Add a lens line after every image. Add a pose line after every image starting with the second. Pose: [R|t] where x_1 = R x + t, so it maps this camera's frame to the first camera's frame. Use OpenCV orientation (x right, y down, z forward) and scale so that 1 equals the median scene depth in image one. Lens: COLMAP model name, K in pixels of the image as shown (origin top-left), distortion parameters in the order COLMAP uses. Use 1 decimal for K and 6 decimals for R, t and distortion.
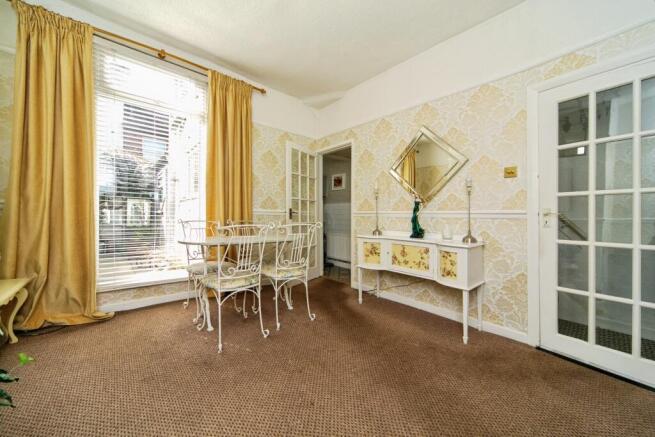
lens RADIAL K [[242.8, 0, 327.2], [0, 242.8, 213.1], [0, 0, 1]] dist [0.000684, 0.000092]
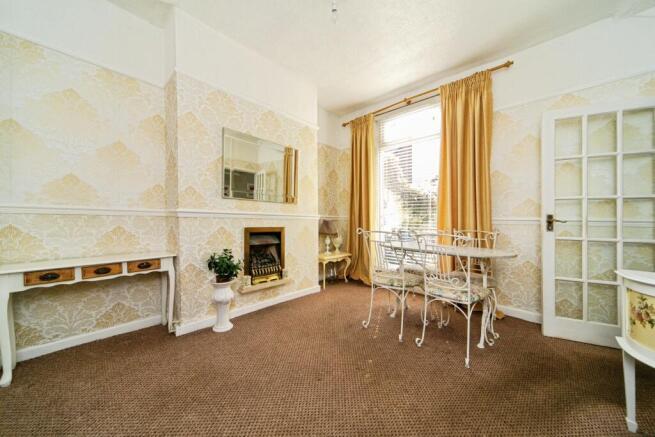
lens RADIAL K [[231.3, 0, 327.0], [0, 231.3, 224.1], [0, 0, 1]] dist [0.000300, 0.000020]
pose [[0.086645, 0.000971, -0.996239, 0.521477], [-0.005314, 0.999986, 0.000512, 0.011343], [0.996225, 0.005250, 0.086649, 0.455666]]
